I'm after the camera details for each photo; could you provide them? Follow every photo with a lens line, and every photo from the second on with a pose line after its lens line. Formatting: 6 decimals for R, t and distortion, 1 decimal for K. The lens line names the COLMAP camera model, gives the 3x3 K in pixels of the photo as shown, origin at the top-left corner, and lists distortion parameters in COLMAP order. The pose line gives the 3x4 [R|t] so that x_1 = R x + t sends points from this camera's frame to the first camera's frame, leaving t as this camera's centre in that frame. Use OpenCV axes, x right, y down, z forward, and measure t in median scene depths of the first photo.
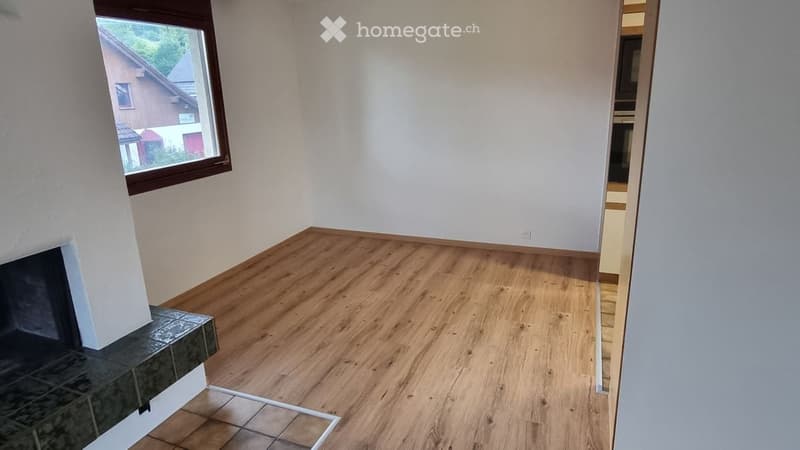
lens RADIAL K [[471.2, 0, 393.5], [0, 471.2, 229.0], [0, 0, 1]] dist [-0.003012, 0.000436]
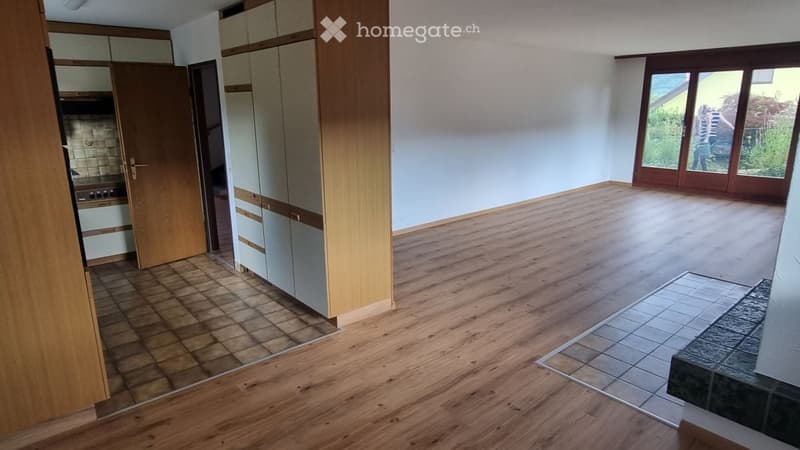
lens RADIAL K [[471.2, 0, 392.1], [0, 471.2, 225.9], [0, 0, 1]] dist [-0.003012, 0.000436]
pose [[-0.880737, -0.077141, 0.467281, -0.265391], [0.175152, 0.863640, 0.472703, -0.462608], [-0.440028, 0.498172, -0.747128, 1.519268]]
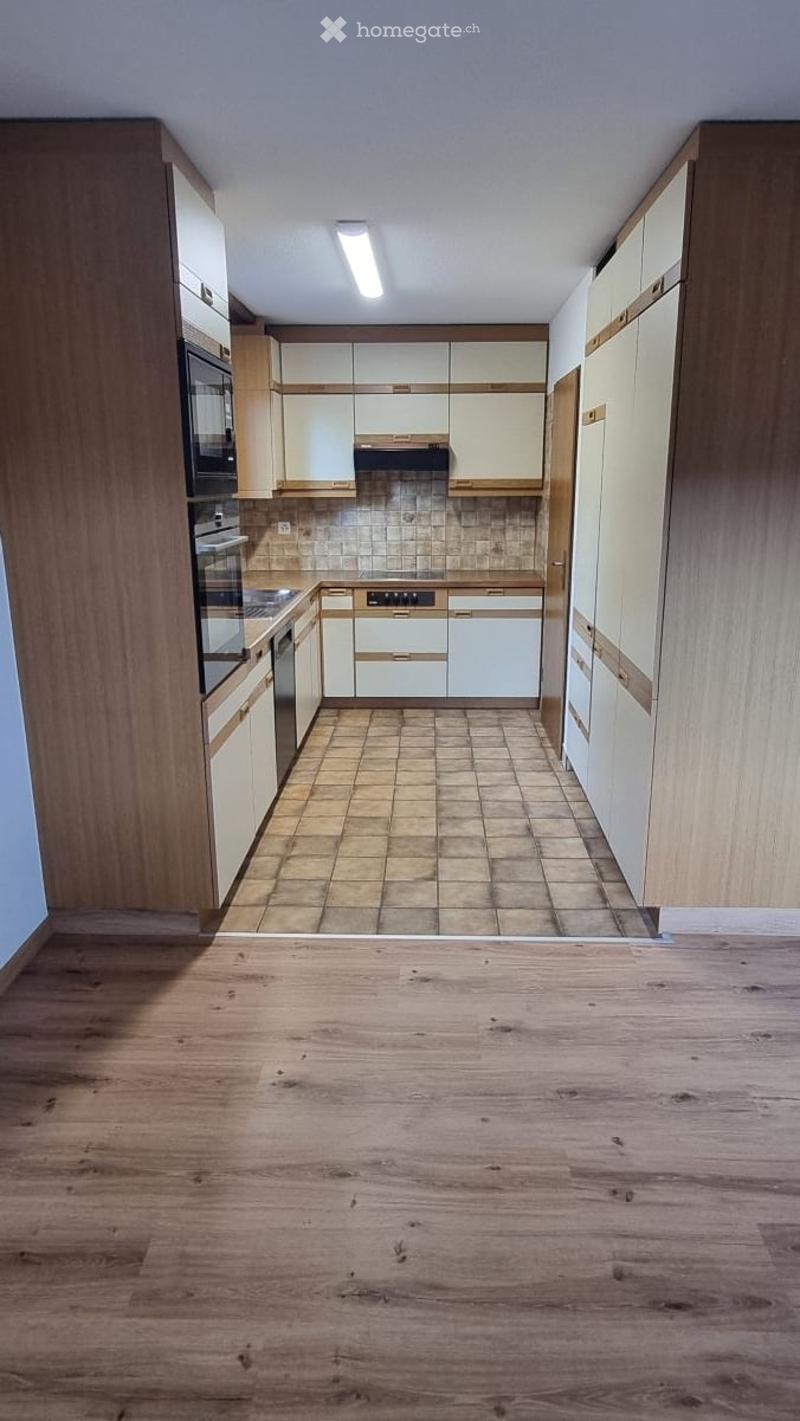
lens RADIAL K [[836.9, 0, 408.0], [0, 836.9, 704.6], [0, 0, 1]] dist [-0.003012, 0.000436]
pose [[-0.346188, -0.210665, 0.914207, -0.332183], [0.286316, 0.904249, 0.316791, -0.328965], [-0.893408, 0.371421, -0.252724, 1.227349]]
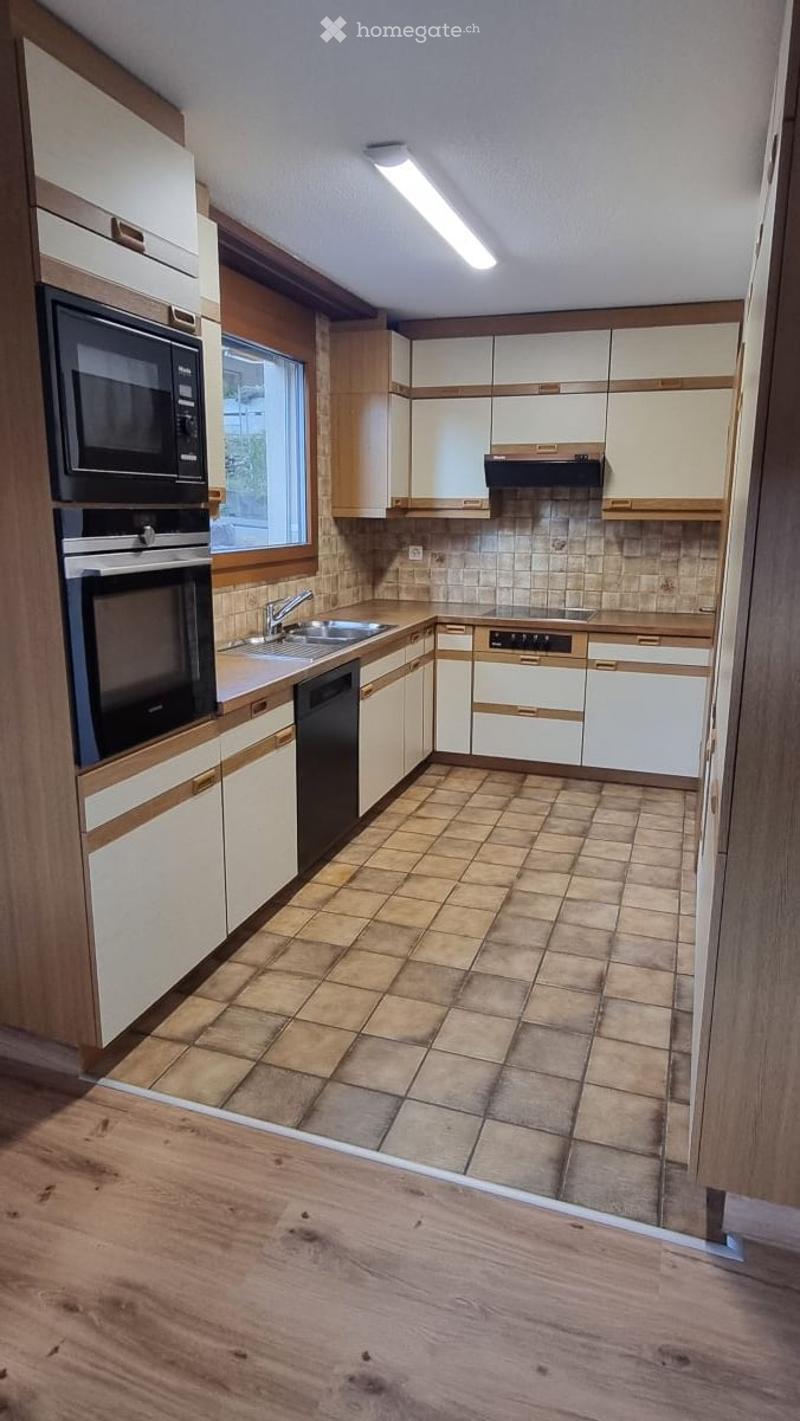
lens RADIAL K [[836.9, 0, 409.7], [0, 836.9, 702.5], [0, 0, 1]] dist [-0.003012, 0.000436]
pose [[-0.051384, -0.194897, 0.979477, -0.095423], [0.282987, 0.937732, 0.201437, -0.226953], [-0.957746, 0.287530, 0.006969, 0.927332]]
